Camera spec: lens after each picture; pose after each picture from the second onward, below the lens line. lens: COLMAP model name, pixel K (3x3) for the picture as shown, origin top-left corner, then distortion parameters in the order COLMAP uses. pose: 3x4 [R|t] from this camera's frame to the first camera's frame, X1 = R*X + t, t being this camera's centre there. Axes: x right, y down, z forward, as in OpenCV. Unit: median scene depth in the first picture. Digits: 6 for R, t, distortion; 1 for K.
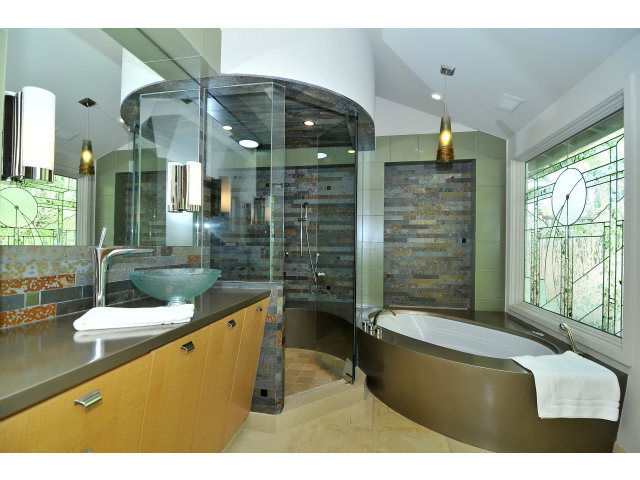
lens RADIAL K [[304.7, 0, 321.2], [0, 304.7, 245.8], [0, 0, 1]] dist [-0.002086, -0.016279]
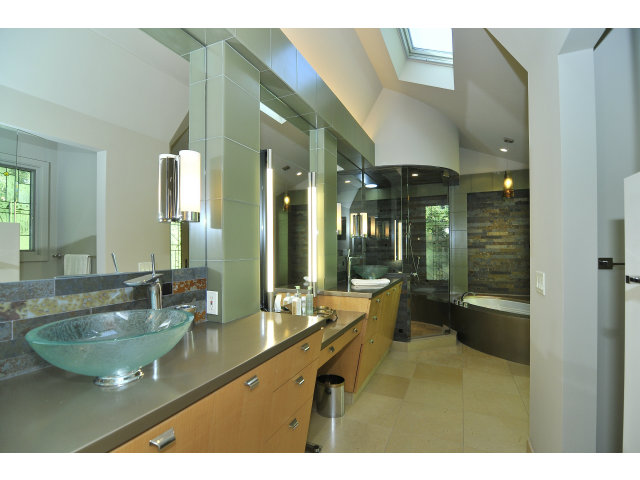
lens RADIAL K [[304.7, 0, 321.2], [0, 304.7, 245.8], [0, 0, 1]] dist [-0.002086, -0.016279]
pose [[0.969517, -0.017899, -0.244370, -0.110503], [0.015265, 0.999803, -0.012666, -0.017395], [0.244549, 0.008550, 0.969599, -0.549197]]
